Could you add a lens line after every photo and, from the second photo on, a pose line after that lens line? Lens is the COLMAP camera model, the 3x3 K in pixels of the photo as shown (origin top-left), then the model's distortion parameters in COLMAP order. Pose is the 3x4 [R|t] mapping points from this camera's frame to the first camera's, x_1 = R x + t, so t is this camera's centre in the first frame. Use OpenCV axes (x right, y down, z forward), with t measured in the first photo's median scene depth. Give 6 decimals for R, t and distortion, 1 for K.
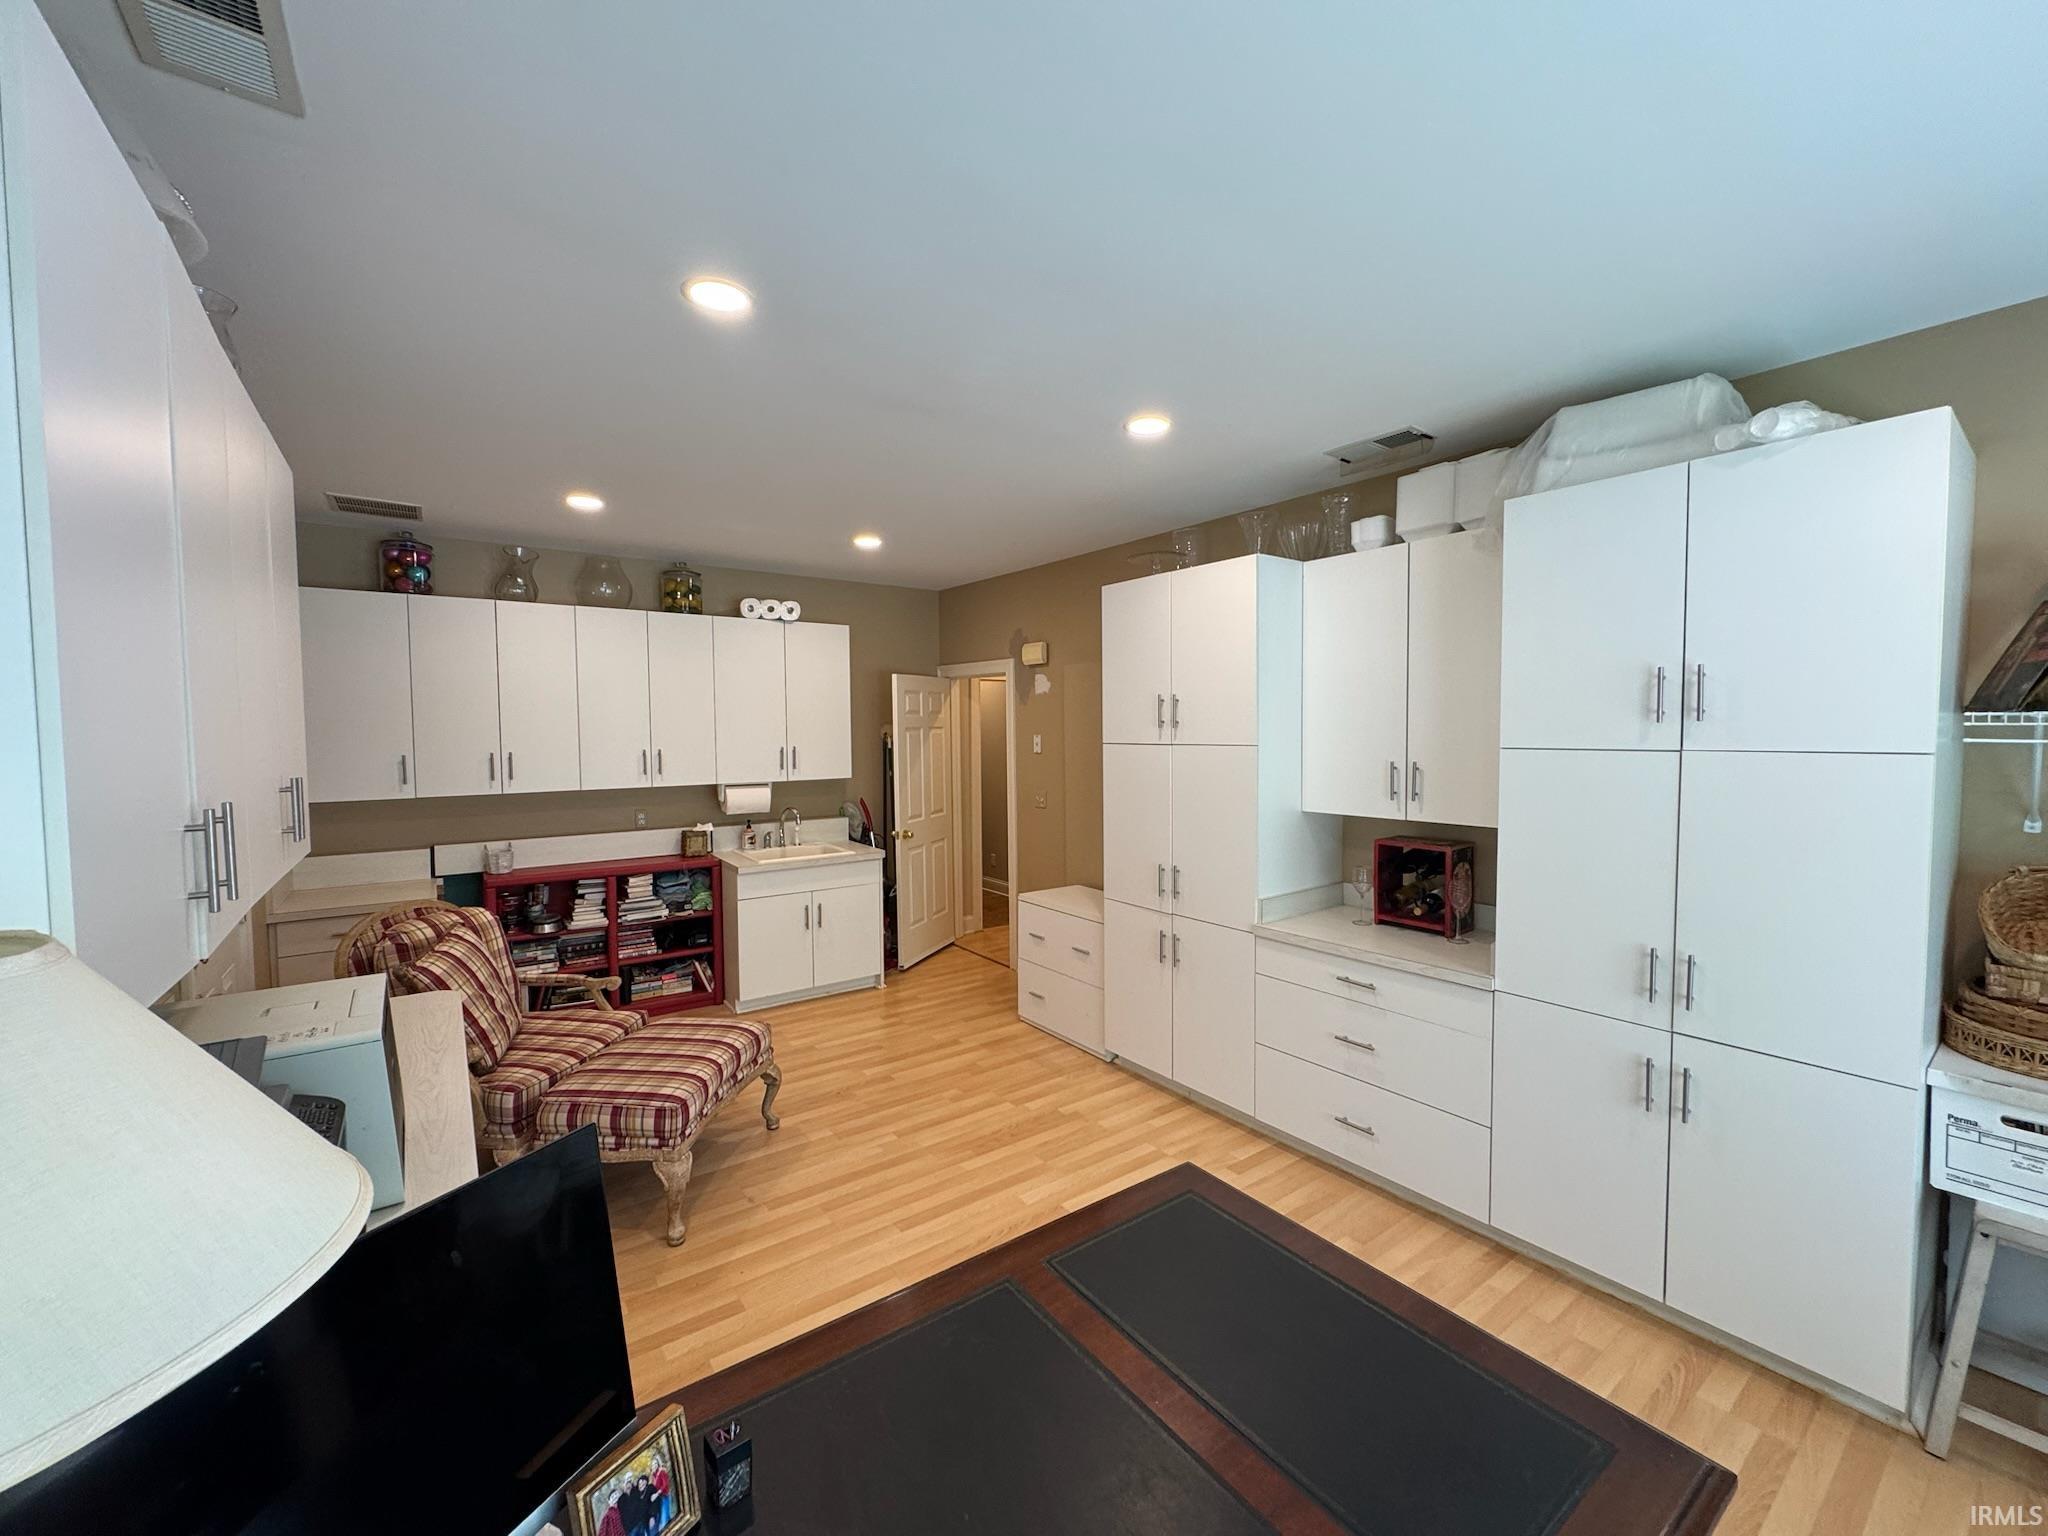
lens RADIAL K [[817.1, 0, 1020.7], [0, 817.1, 767.1], [0, 0, 1]] dist [-0.001893, 0.000548]
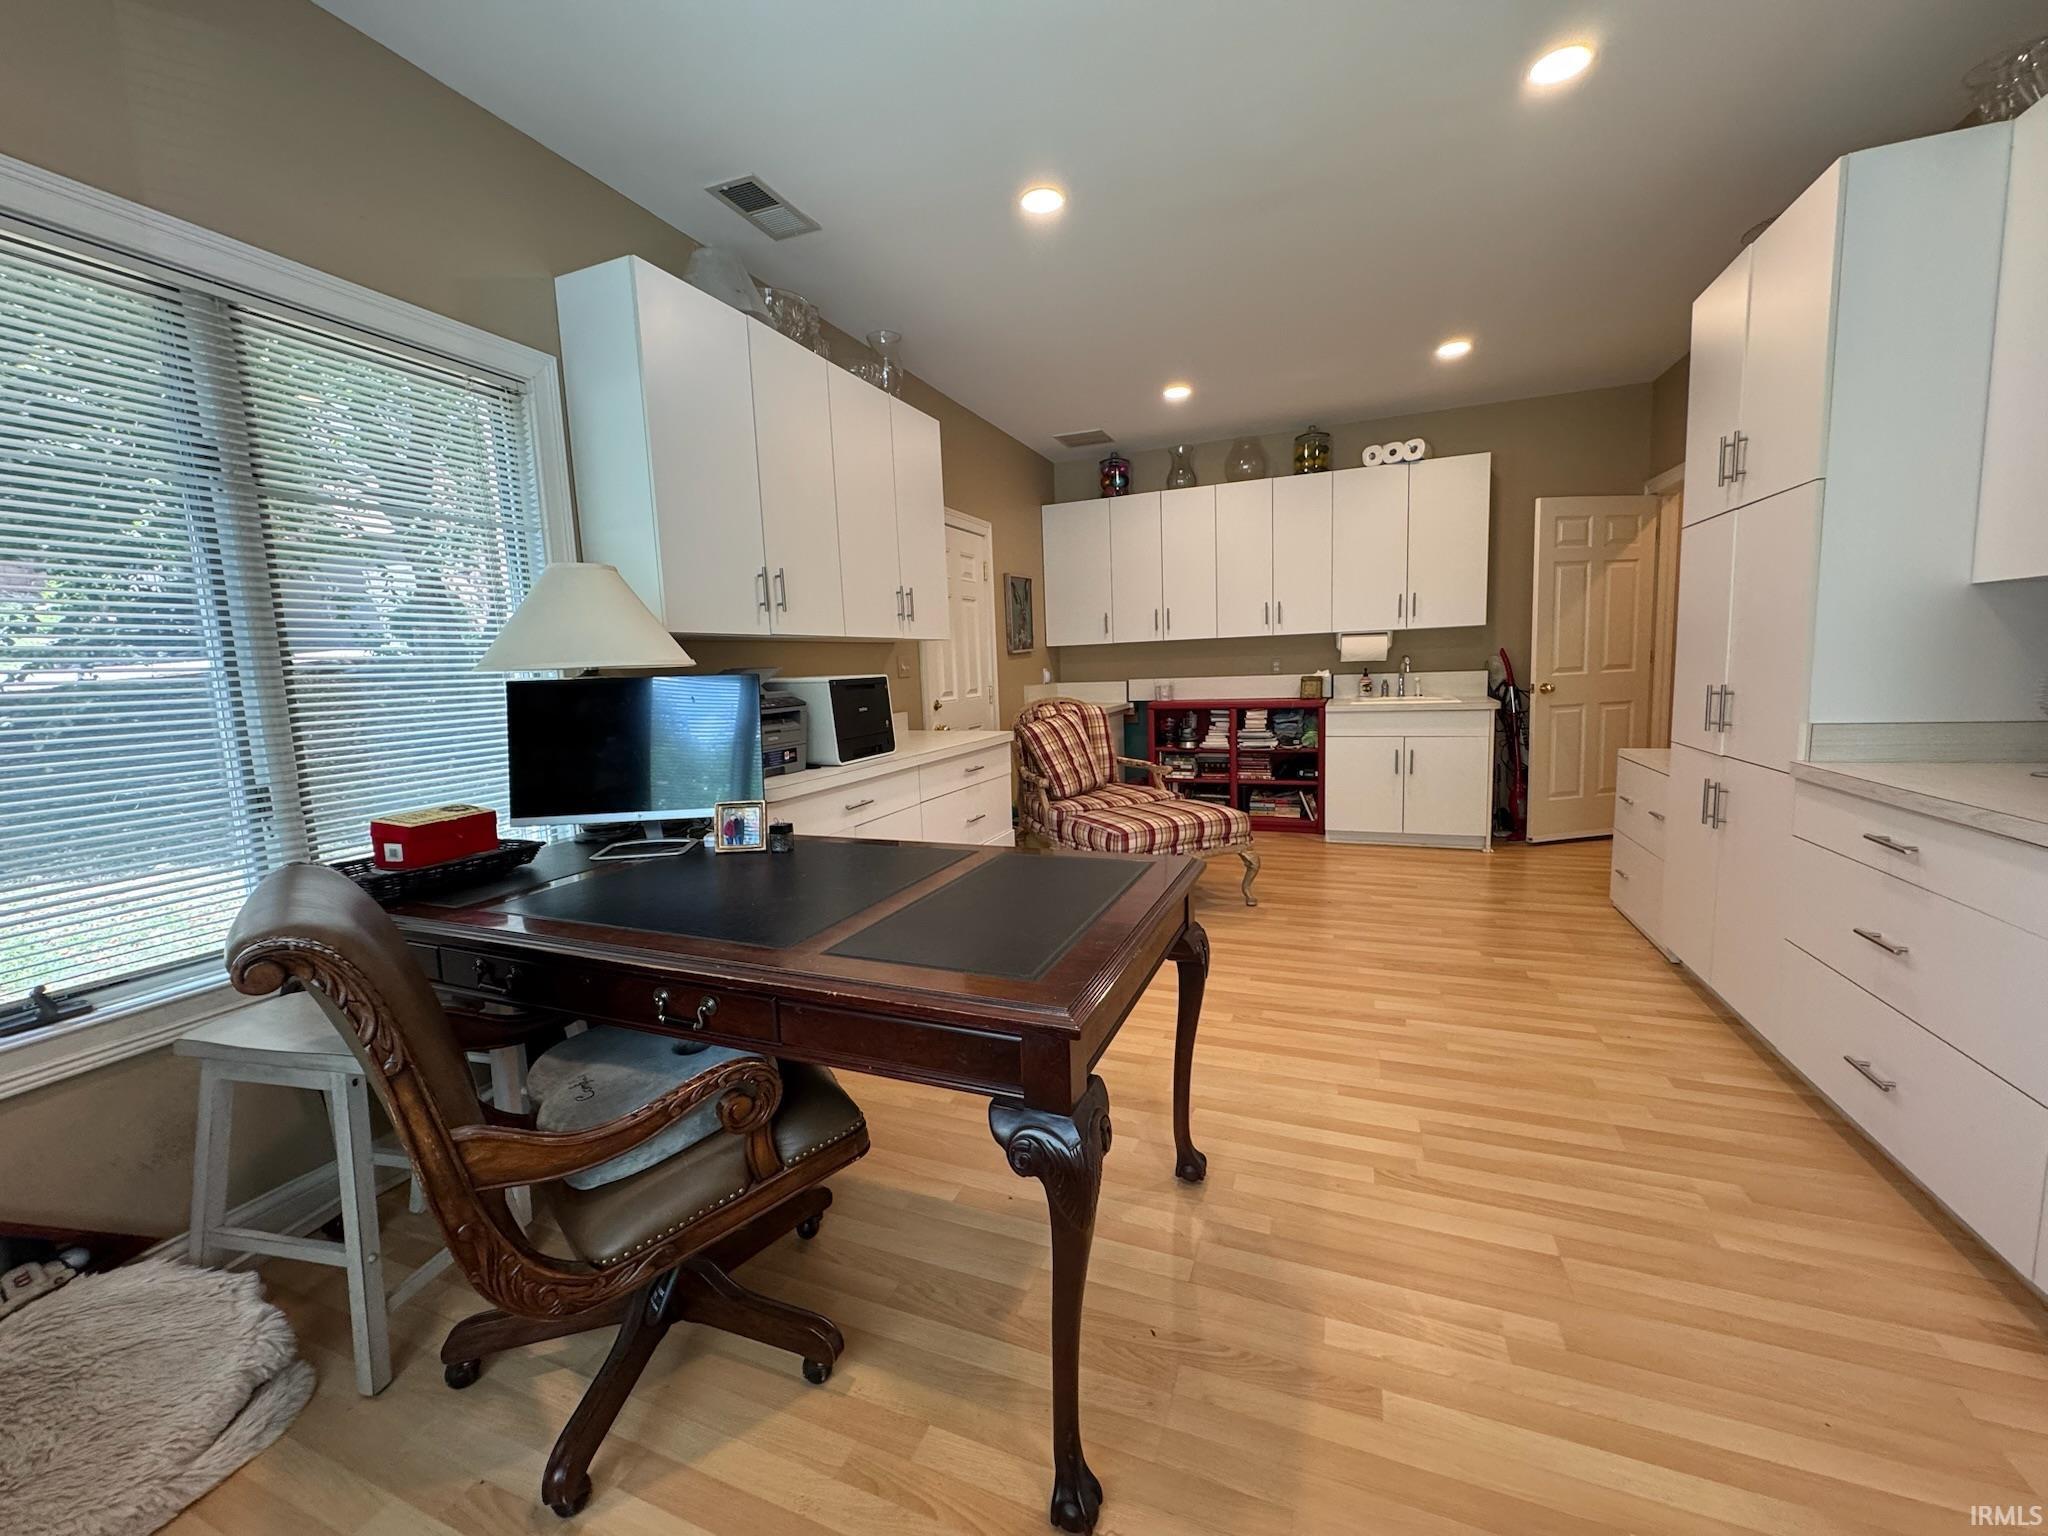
lens RADIAL K [[817.1, 0, 1020.7], [0, 817.1, 767.1], [0, 0, 1]] dist [-0.001893, 0.000548]
pose [[0.526080, 0.092008, -0.845443, 0.358299], [-0.004962, 0.994445, 0.105136, 0.091643], [0.850421, -0.051115, 0.523614, 0.088740]]
